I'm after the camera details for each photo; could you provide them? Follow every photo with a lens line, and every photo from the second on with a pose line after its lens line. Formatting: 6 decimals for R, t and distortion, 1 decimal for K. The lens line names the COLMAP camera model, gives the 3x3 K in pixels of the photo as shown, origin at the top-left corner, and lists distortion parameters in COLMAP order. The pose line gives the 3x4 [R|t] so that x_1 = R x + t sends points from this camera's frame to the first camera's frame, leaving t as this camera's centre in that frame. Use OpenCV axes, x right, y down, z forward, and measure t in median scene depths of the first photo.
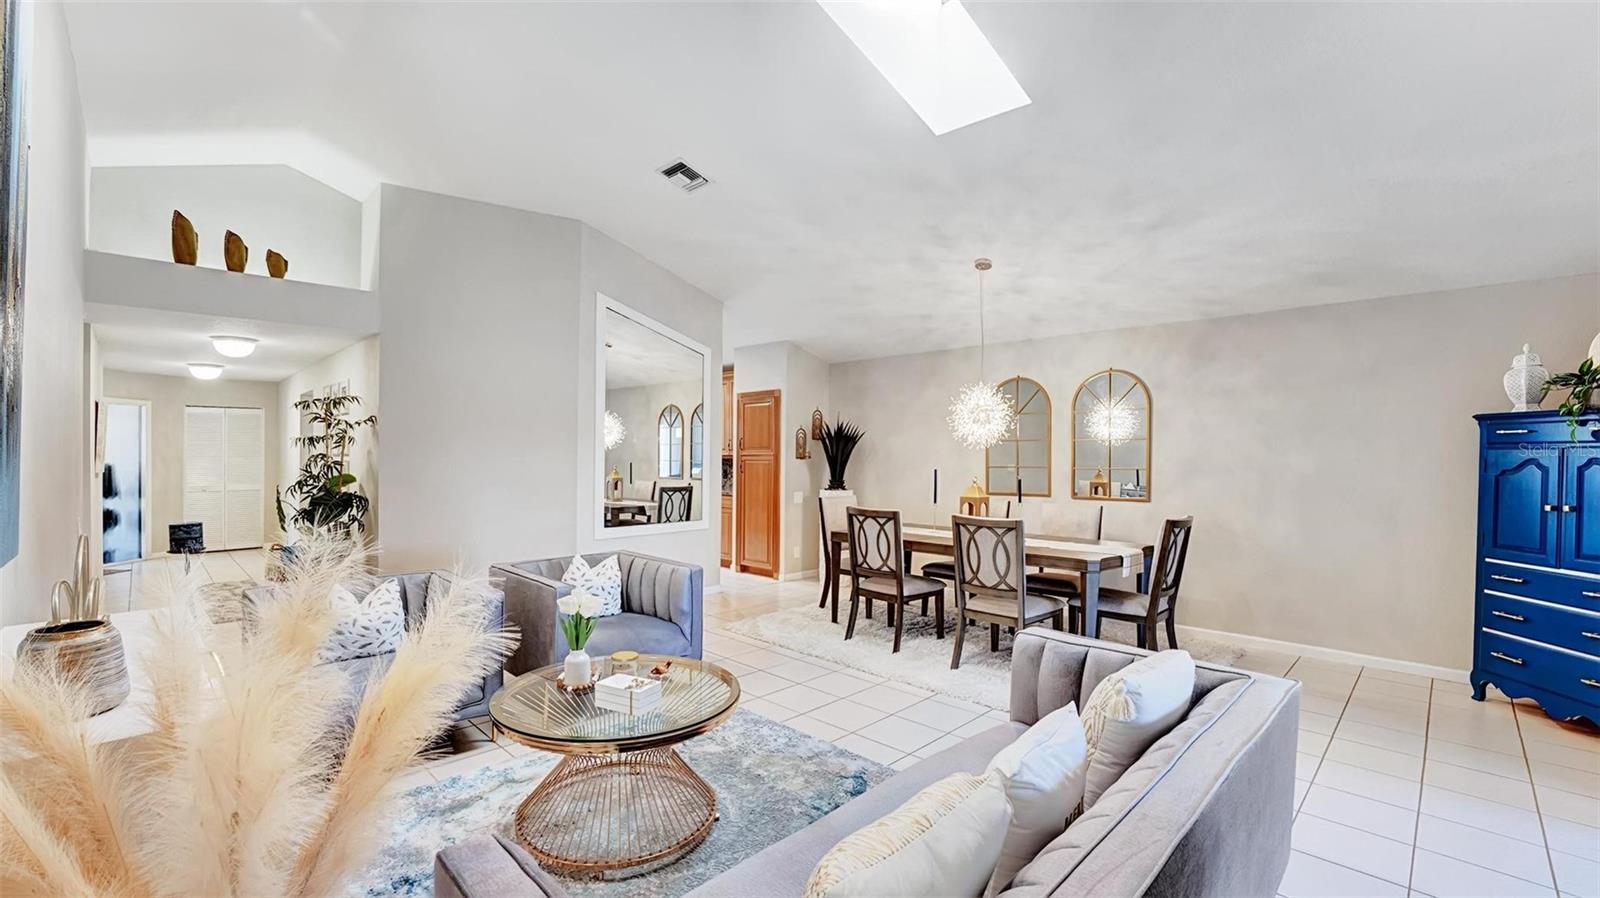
lens RADIAL K [[660.7, 0, 744.6], [0, 660.7, 449.9], [0, 0, 1]] dist [-0.020149, 0.000198]
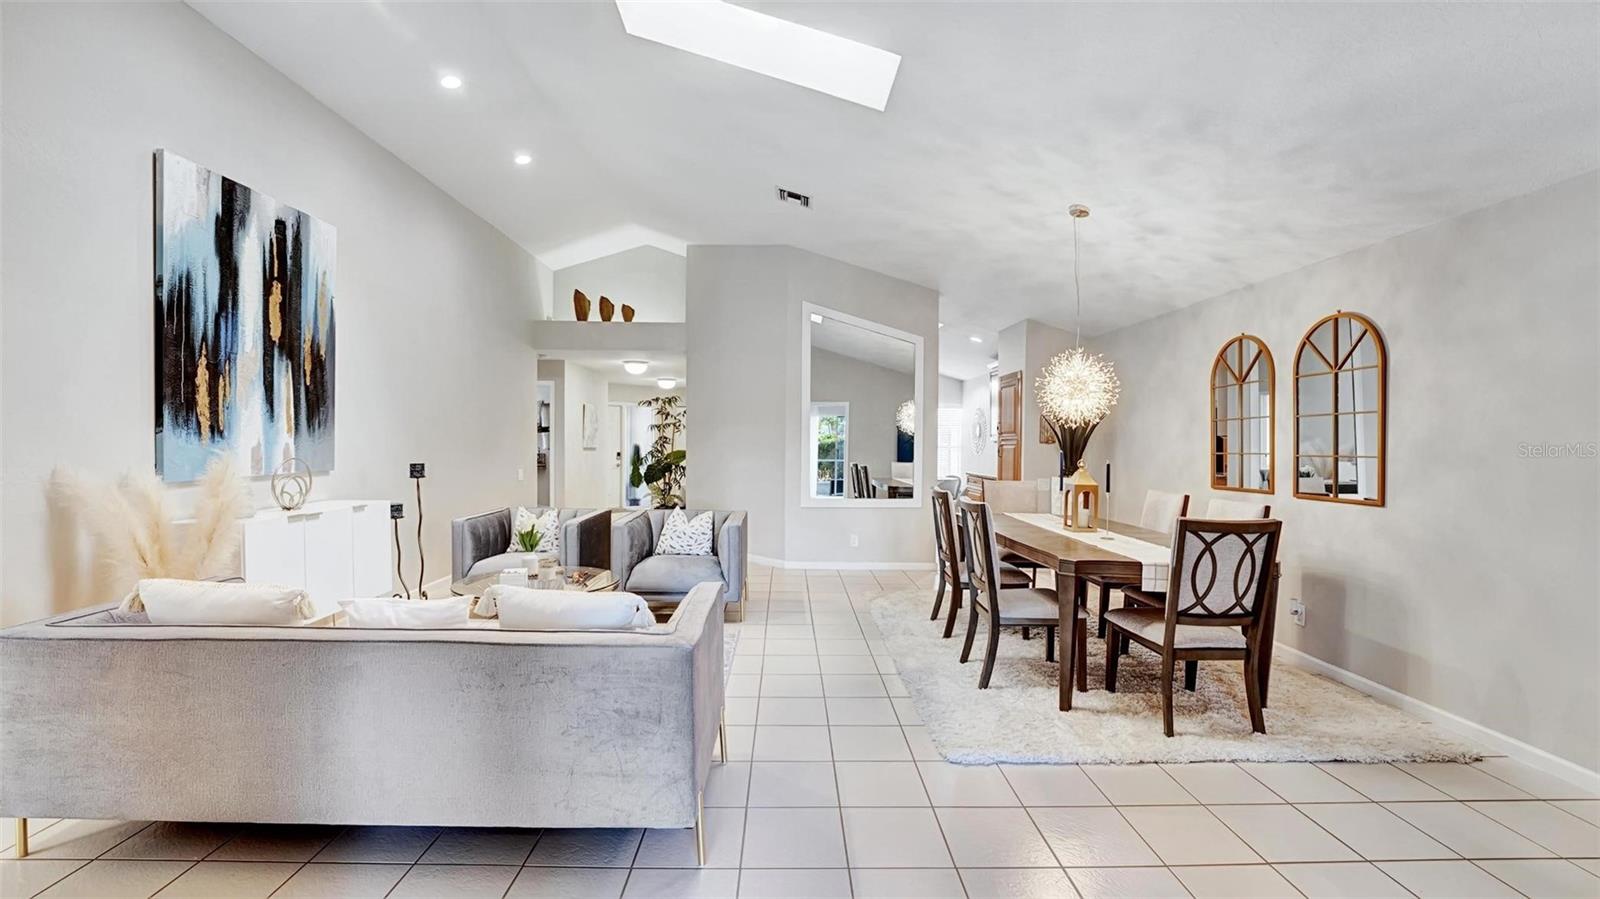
lens RADIAL K [[660.7, 0, 797.7], [0, 660.7, 444.8], [0, 0, 1]] dist [-0.020149, 0.000198]
pose [[0.734469, 0.010198, -0.678565, 0.585638], [-0.009611, 0.999943, 0.004625, 0.015891], [0.678574, 0.003124, 0.734525, 0.115408]]
